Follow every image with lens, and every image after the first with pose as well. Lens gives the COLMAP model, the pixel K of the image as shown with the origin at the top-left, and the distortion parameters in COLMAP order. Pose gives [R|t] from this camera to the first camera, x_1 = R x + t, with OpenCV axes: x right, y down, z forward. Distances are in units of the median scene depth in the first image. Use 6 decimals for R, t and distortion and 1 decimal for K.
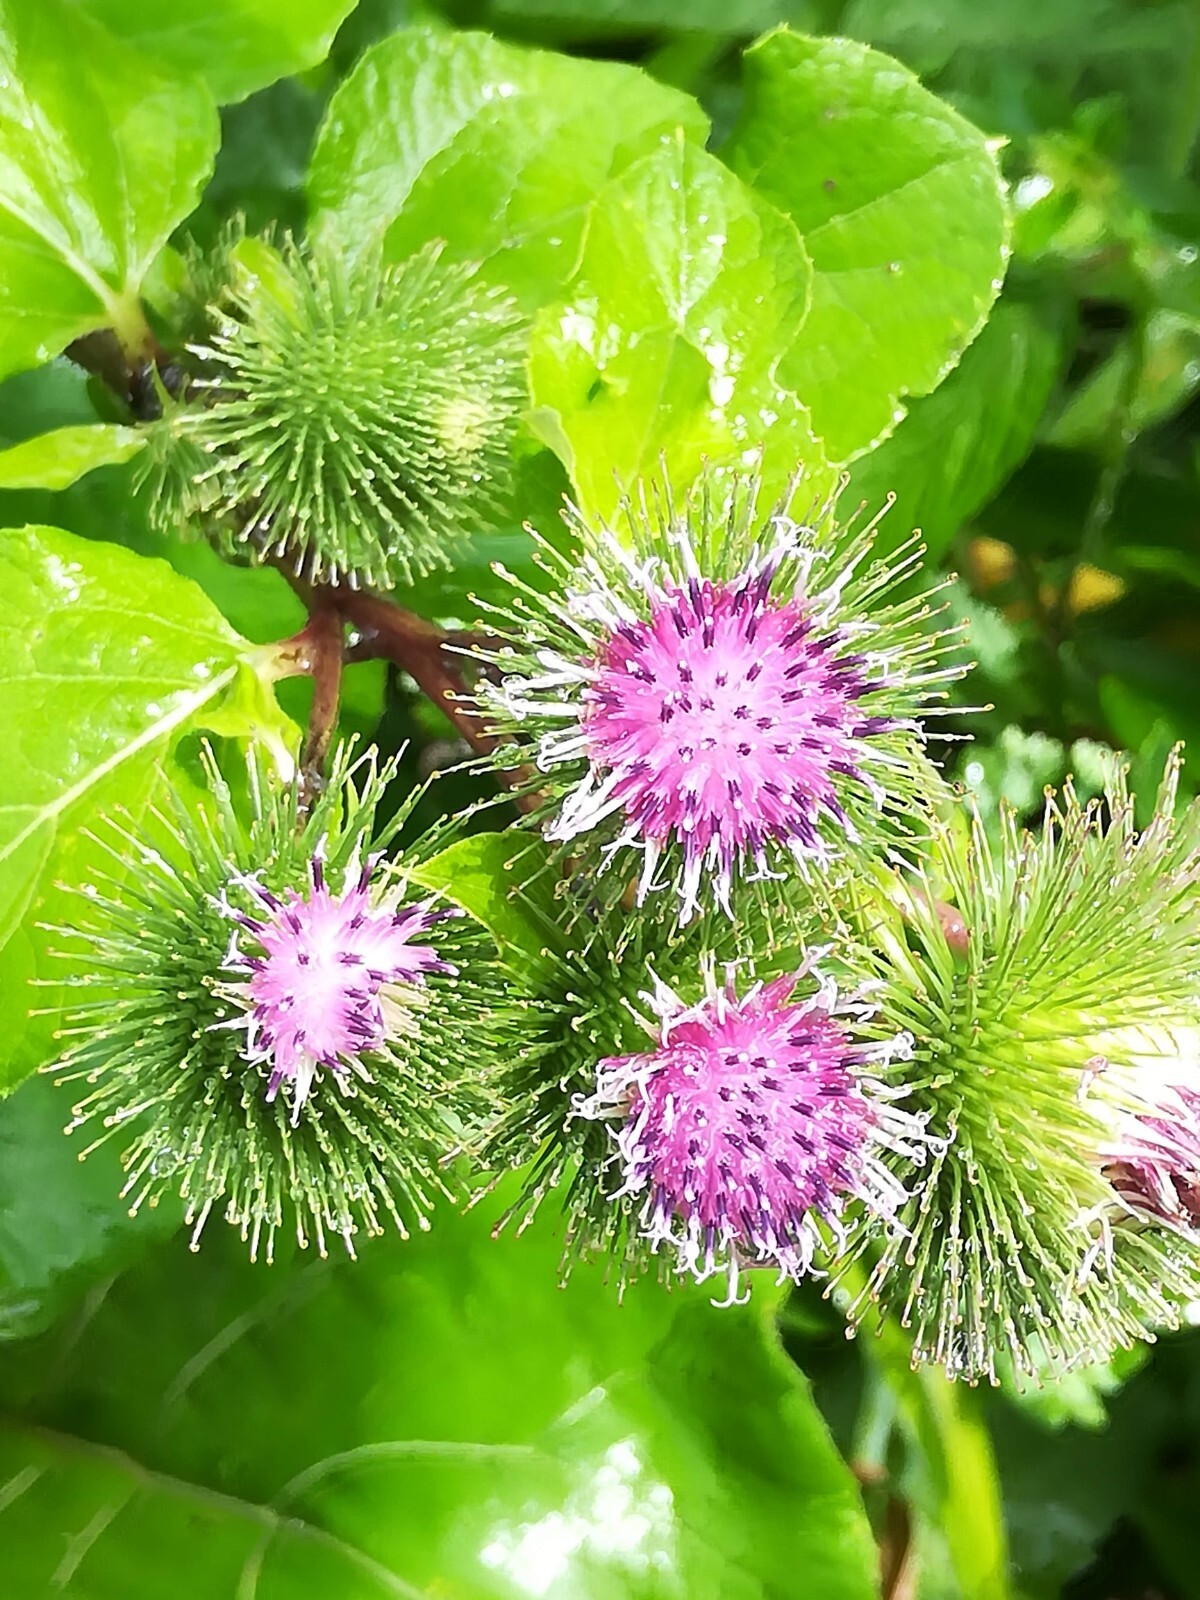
lens RADIAL K [[3785.2, 0, 535.7], [0, 3785.2, 799.1], [0, 0, 1]] dist [0.126178, -0.294107]
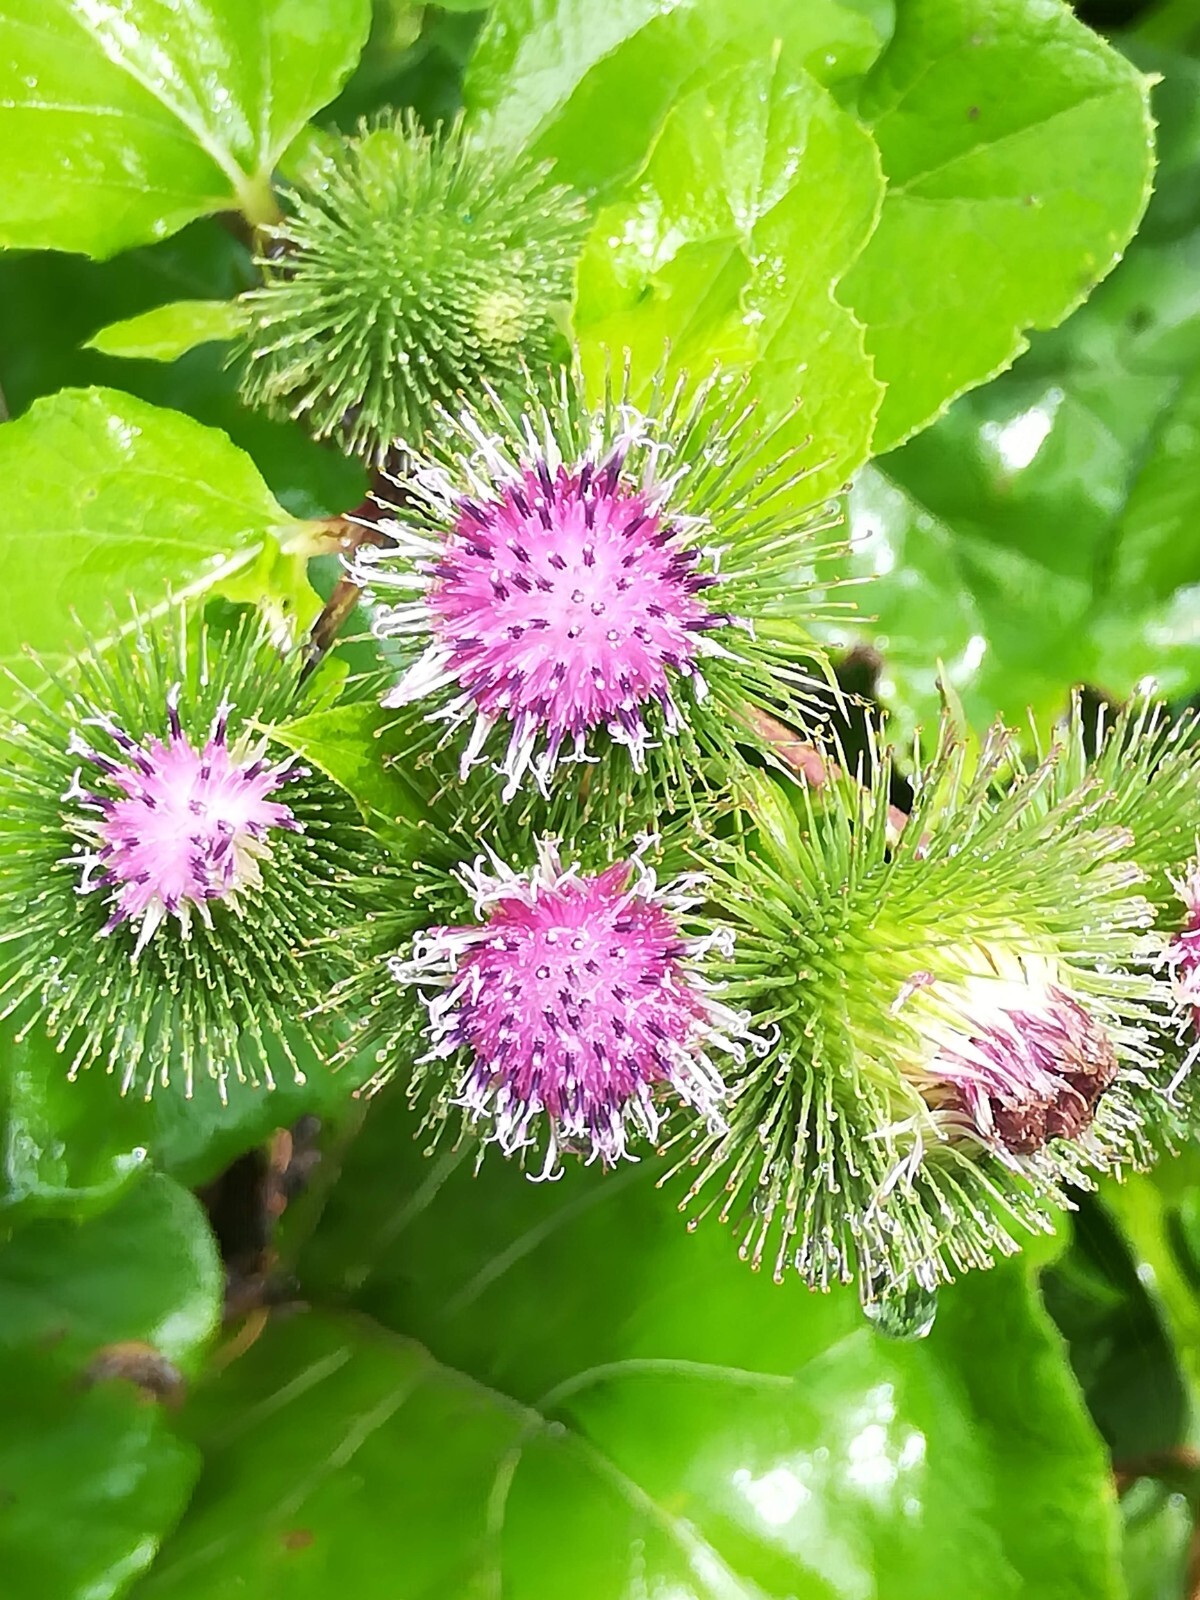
lens RADIAL K [[3785.2, 0, 535.7], [0, 3785.2, 799.1], [0, 0, 1]] dist [0.126178, -0.294107]
pose [[0.982824, 0.088295, -0.162050, 0.204574], [-0.086372, 0.996084, 0.018891, 0.012393], [0.163083, -0.004570, 0.986602, -0.002276]]
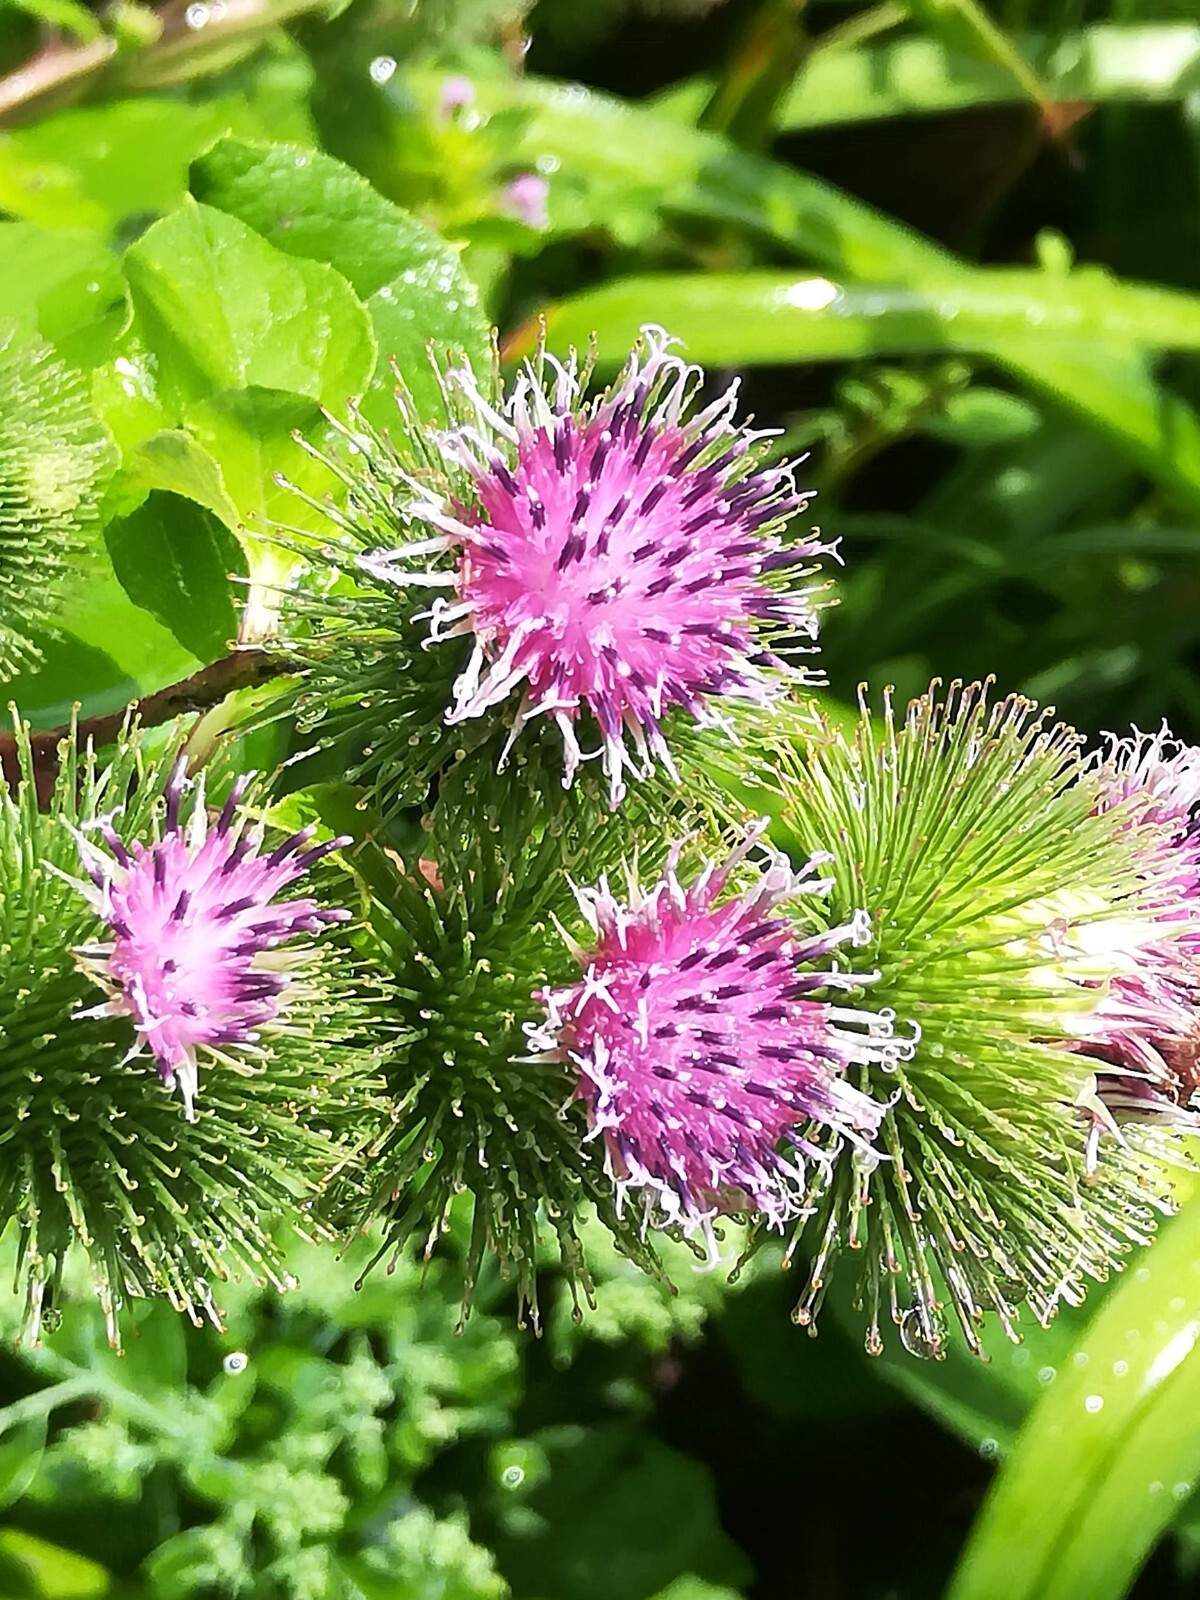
lens RADIAL K [[3785.2, 0, 535.7], [0, 3785.2, 799.1], [0, 0, 1]] dist [0.126178, -0.294107]
pose [[0.948123, -0.126140, 0.291808, -0.219542], [0.175001, 0.973408, -0.147826, 0.149746], [-0.265401, 0.191224, 0.944984, 0.193036]]
